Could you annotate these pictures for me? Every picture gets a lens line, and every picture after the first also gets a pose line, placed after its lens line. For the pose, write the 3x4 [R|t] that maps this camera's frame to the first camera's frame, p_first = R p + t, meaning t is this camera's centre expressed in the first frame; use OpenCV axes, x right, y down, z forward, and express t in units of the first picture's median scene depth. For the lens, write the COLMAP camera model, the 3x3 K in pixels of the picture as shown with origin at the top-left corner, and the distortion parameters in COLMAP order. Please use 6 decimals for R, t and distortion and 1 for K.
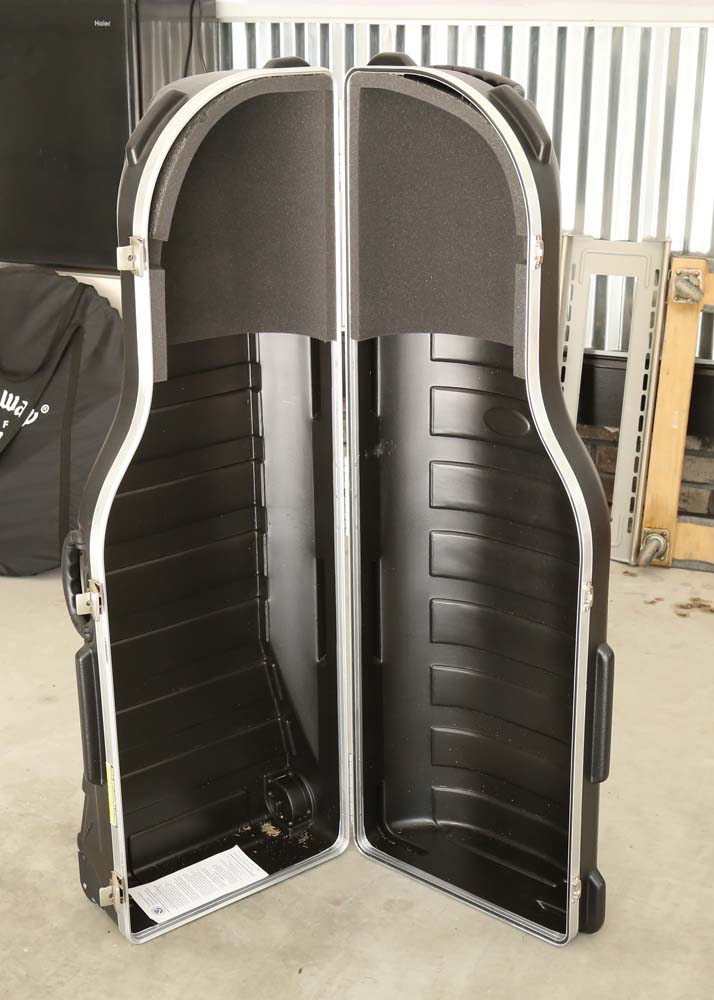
lens RADIAL K [[1493.1, 0, 355.4], [0, 1493.1, 508.9], [0, 0, 1]] dist [0.033956, 0.000000]
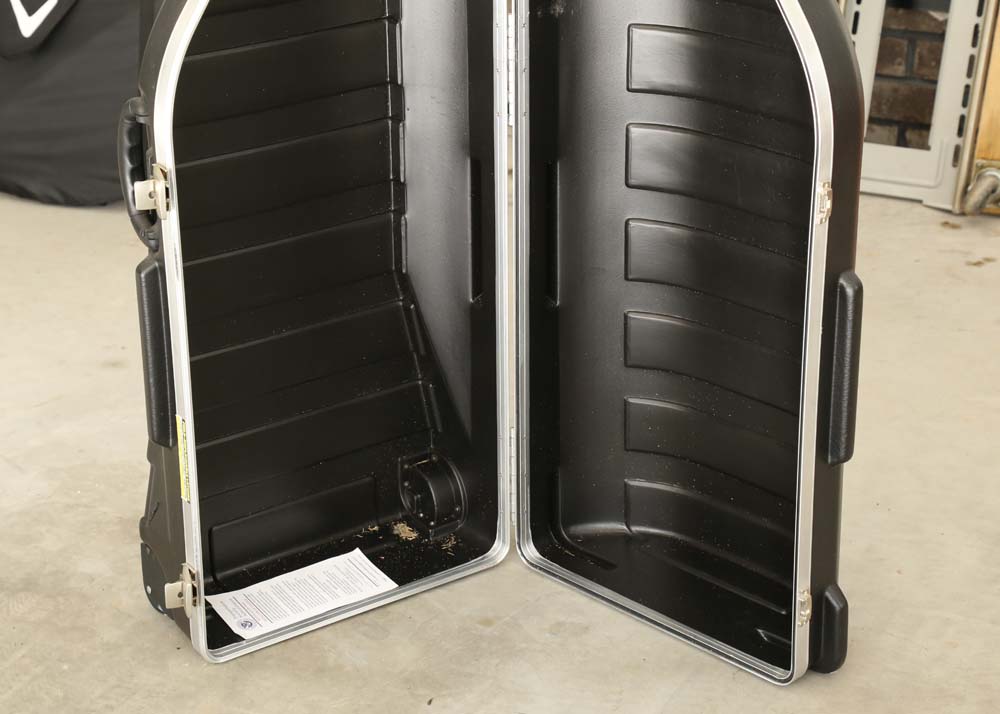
lens RADIAL K [[2266.8, 0, 508.0], [0, 2266.8, 356.9], [0, 0, 1]] dist [0.344784, 0.000000]
pose [[0.998275, 0.028727, -0.051199, 0.051839], [-0.025058, 0.997168, 0.070911, 0.050612], [0.053091, -0.069506, 0.996168, -0.116329]]
